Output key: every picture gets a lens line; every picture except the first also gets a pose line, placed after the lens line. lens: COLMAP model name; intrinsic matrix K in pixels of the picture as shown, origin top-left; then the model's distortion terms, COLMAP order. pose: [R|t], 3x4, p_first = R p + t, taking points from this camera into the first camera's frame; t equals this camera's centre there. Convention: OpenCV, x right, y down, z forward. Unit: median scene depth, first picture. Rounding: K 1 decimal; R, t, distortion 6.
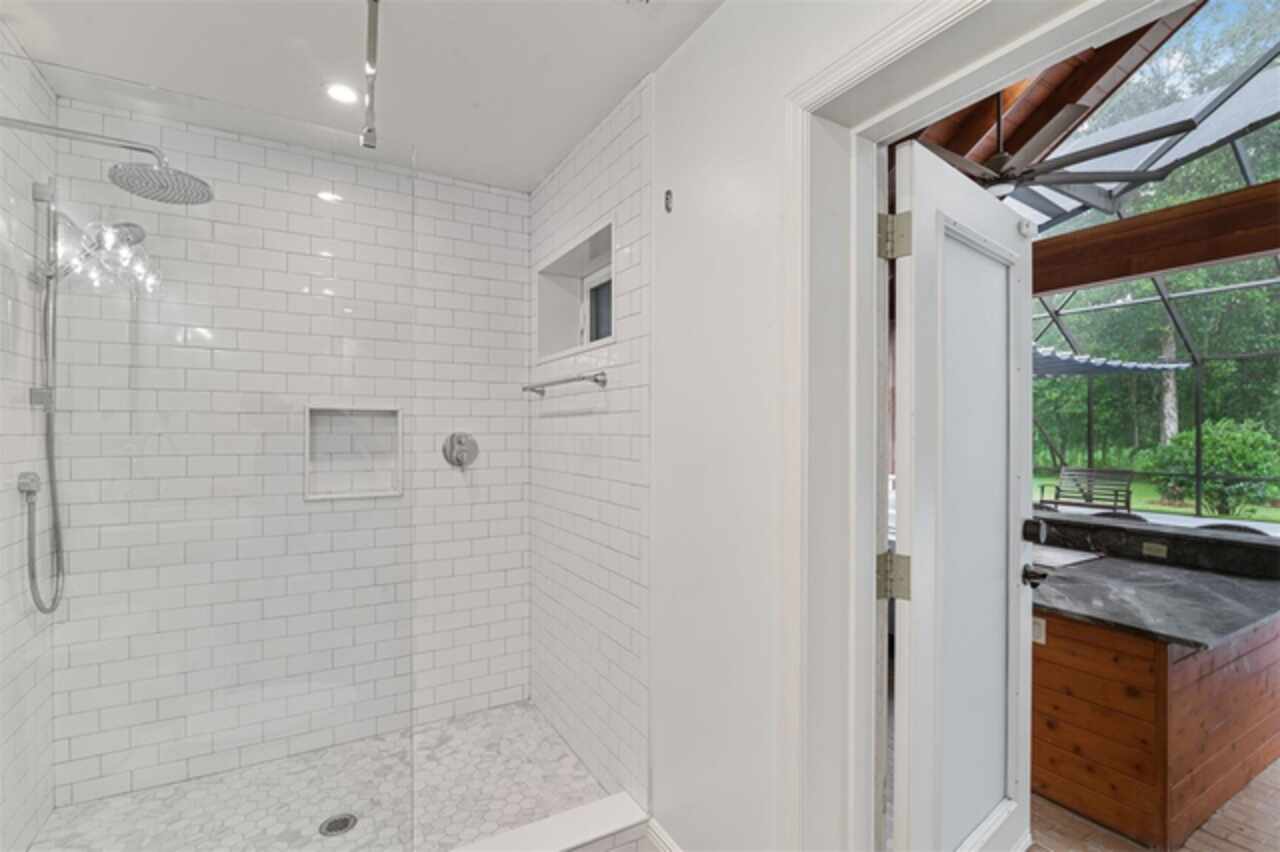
lens RADIAL K [[598.7, 0, 662.2], [0, 598.7, 431.3], [0, 0, 1]] dist [0.000211, -0.005134]
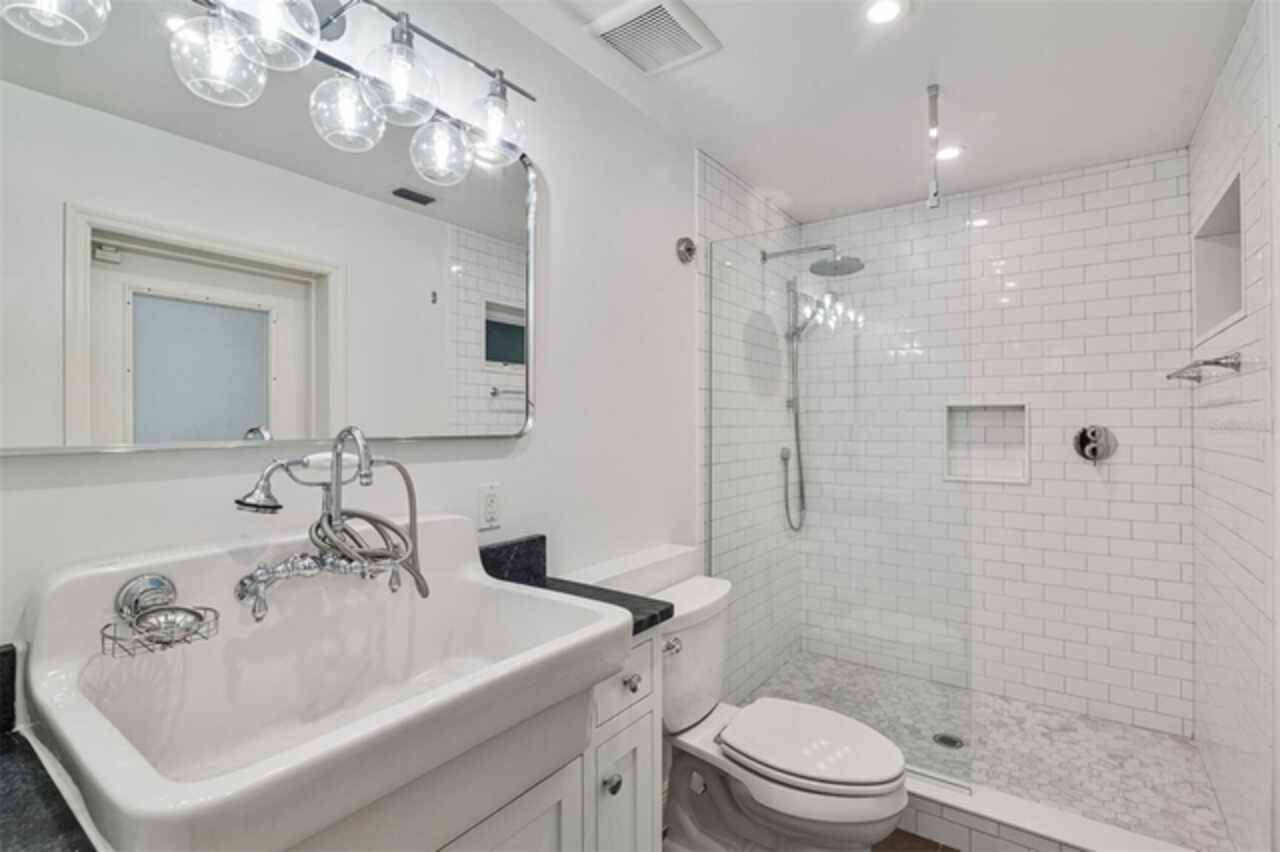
lens RADIAL K [[592.4, 0, 640.0], [0, 592.4, 426.0], [0, 0, 1]] dist [-0.001409, -0.000201]
pose [[0.397797, 0.004473, -0.917462, 0.276433], [0.000120, 0.999988, 0.004927, -0.002554], [0.917473, -0.002070, 0.397792, -0.065187]]
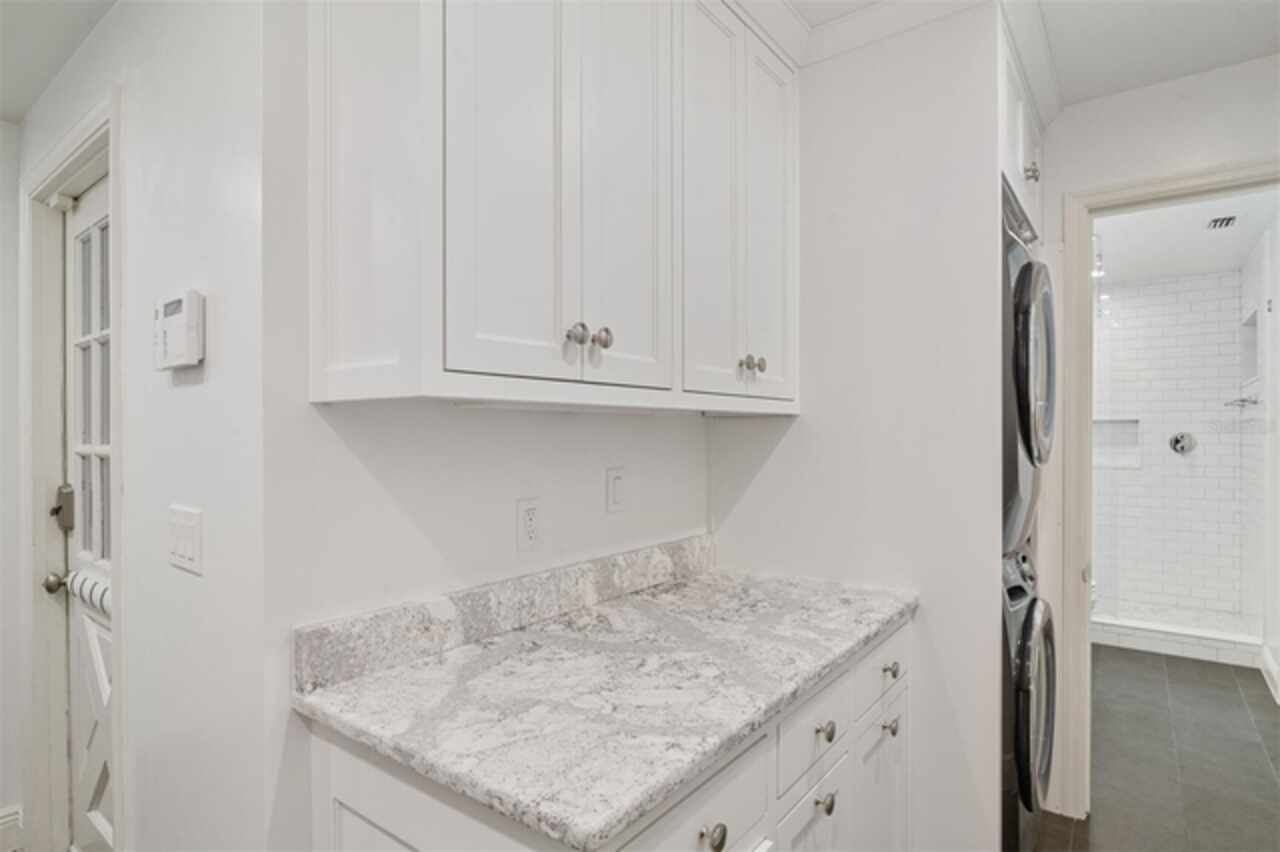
lens RADIAL K [[598.7, 0, 662.2], [0, 598.7, 431.3], [0, 0, 1]] dist [0.000211, -0.005134]
pose [[0.337957, 0.006287, -0.941141, 0.791854], [-0.007594, 0.999963, 0.003953, 0.004361], [0.941131, 0.005811, 0.337992, -0.982455]]
